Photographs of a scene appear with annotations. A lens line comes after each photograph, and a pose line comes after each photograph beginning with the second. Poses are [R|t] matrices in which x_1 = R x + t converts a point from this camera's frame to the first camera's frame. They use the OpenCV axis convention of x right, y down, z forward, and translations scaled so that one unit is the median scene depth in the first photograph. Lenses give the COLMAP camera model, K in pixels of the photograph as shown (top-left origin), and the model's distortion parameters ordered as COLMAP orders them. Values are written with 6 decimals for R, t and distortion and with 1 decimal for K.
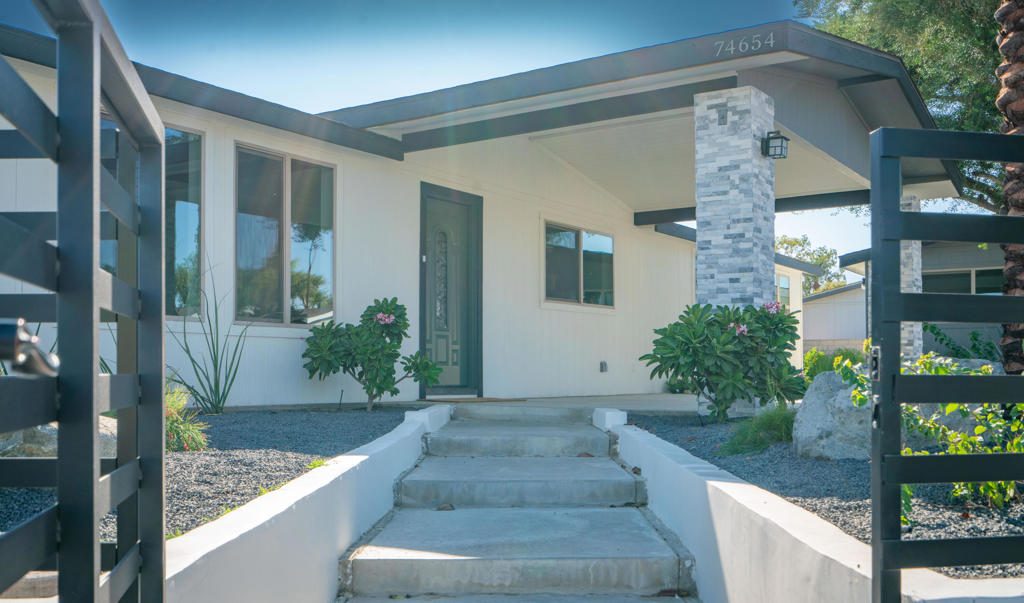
lens RADIAL K [[1070.1, 0, 512.0], [0, 1070.1, 301.5], [0, 0, 1]] dist [0.007200, 0.001850]
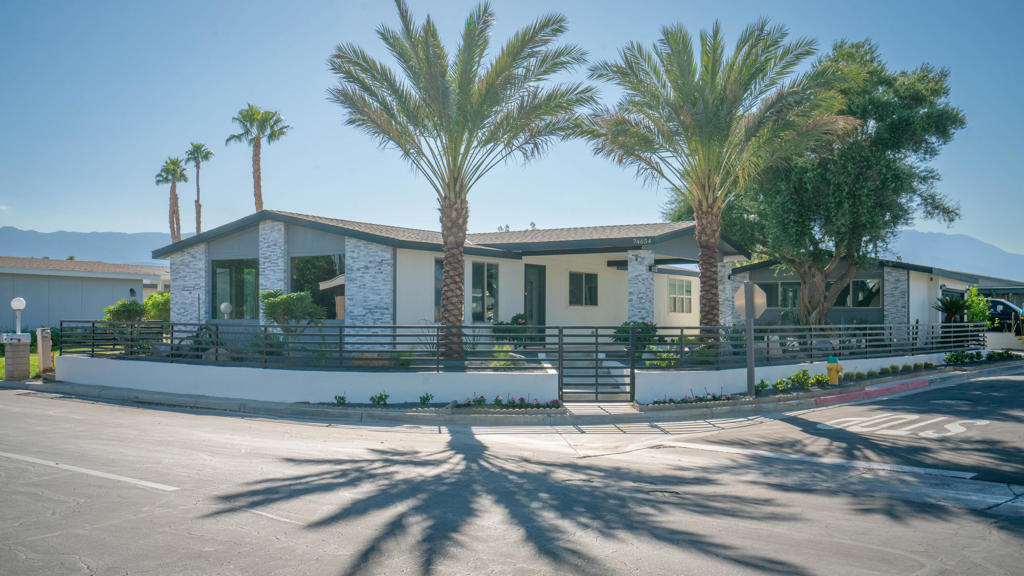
lens RADIAL K [[994.2, 0, 512.0], [0, 994.2, 288.0], [0, 0, 1]] dist [0.002987, 0.000336]
pose [[0.999760, 0.005866, 0.021104, -0.174938], [-0.006718, 0.999154, 0.040571, -0.158015], [-0.020848, -0.040703, 0.998954, -1.460373]]
